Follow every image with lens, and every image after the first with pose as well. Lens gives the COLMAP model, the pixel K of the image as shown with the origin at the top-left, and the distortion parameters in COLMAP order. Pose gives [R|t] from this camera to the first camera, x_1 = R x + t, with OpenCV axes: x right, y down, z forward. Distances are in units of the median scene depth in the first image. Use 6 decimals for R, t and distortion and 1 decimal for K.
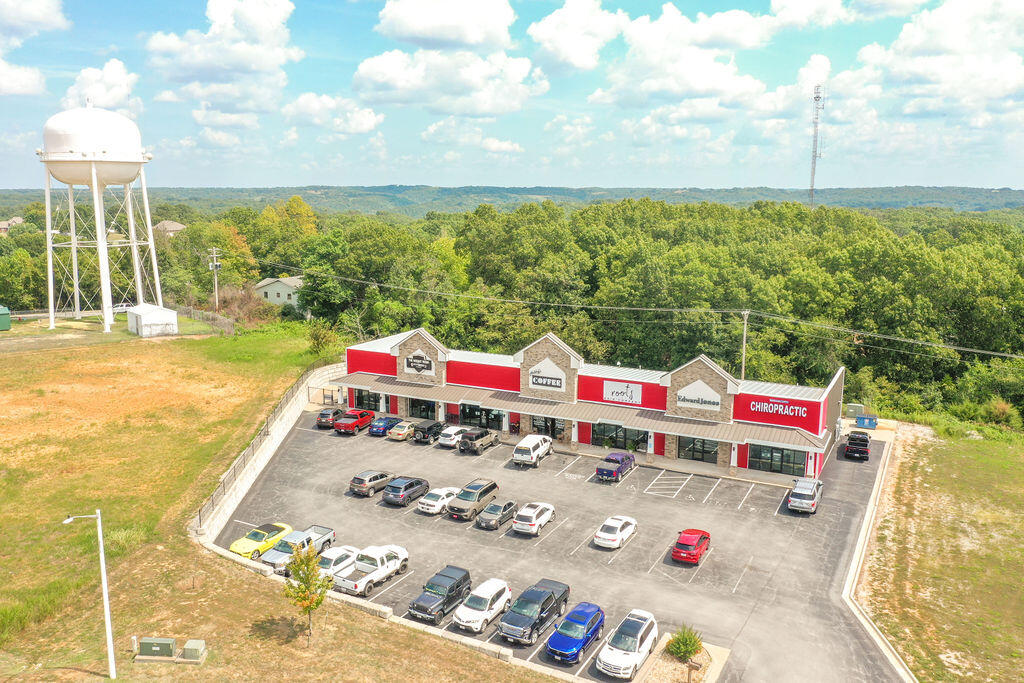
lens RADIAL K [[847.8, 0, 506.4], [0, 847.8, 343.4], [0, 0, 1]] dist [-0.011554, 0.003421]
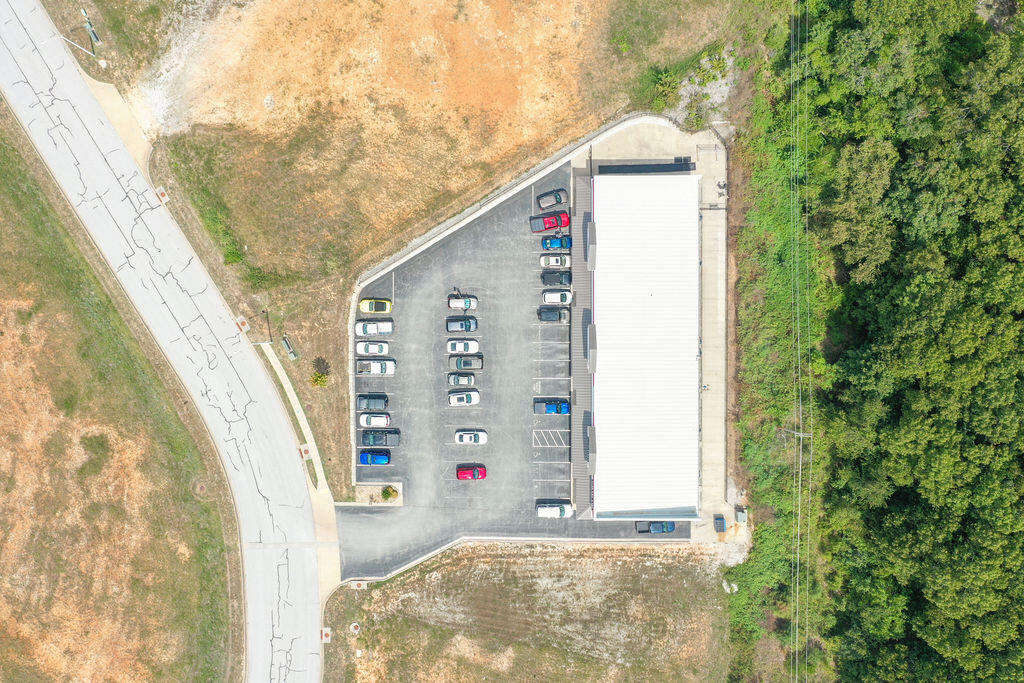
lens RADIAL K [[847.8, 0, 513.0], [0, 847.8, 338.2], [0, 0, 1]] dist [-0.011554, 0.003421]
pose [[0.470095, 0.882524, 0.012713, -0.046824], [-0.132608, 0.056381, 0.989564, -1.304536], [0.872597, -0.466875, 0.143534, 0.614833]]
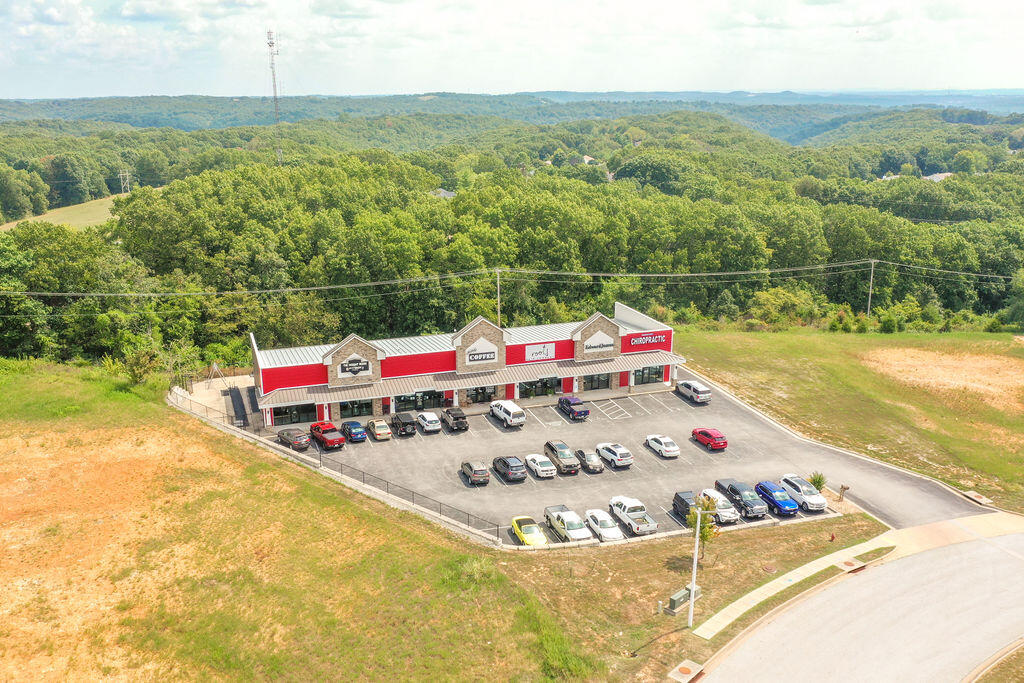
lens RADIAL K [[901.0, 0, 486.8], [0, 901.0, 339.7], [0, 0, 1]] dist [-0.035419, 0.018189]
pose [[0.695286, -0.197459, 0.691077, -0.744446], [0.137321, 0.980304, 0.141941, -0.143047], [-0.705493, -0.003790, 0.708707, 0.090576]]
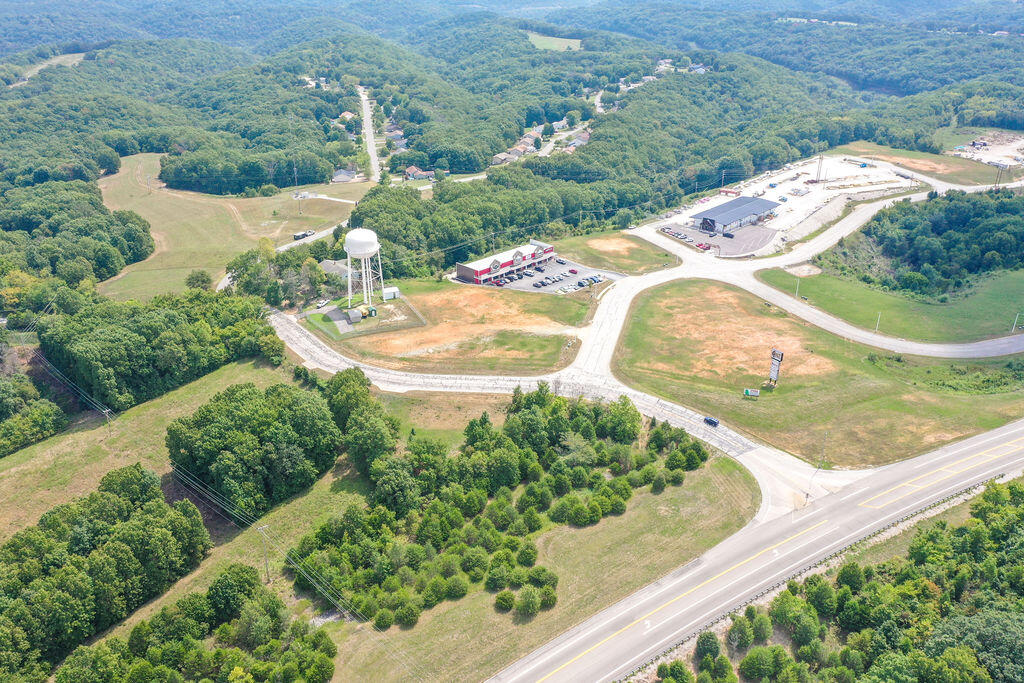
lens RADIAL K [[847.8, 0, 510.8], [0, 847.8, 340.3], [0, 0, 1]] dist [-0.011554, 0.003421]
pose [[0.288917, -0.404007, 0.867932, -4.019658], [0.170346, 0.913821, 0.368663, -1.228198], [-0.942077, 0.041336, 0.332840, -0.523342]]
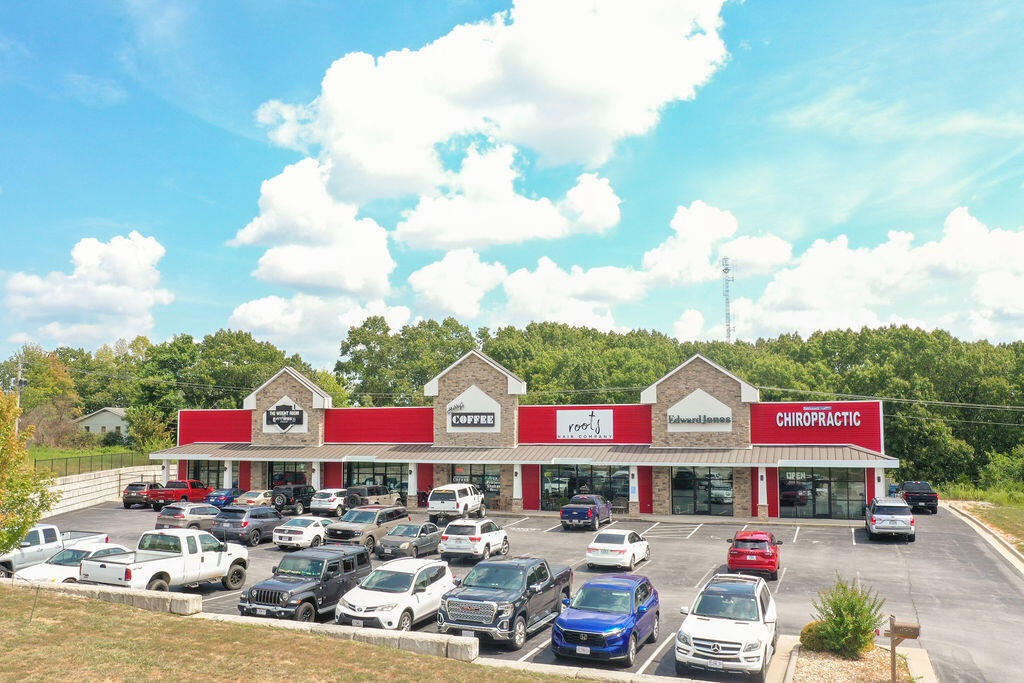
lens RADIAL K [[897.0, 0, 488.8], [0, 897.0, 373.9], [0, 0, 1]] dist [-0.021714, 0.006932]
pose [[0.993419, 0.004693, 0.114440, -0.020937], [0.024105, 0.968215, -0.248955, 0.173871], [-0.111971, 0.250076, 0.961730, 0.262981]]
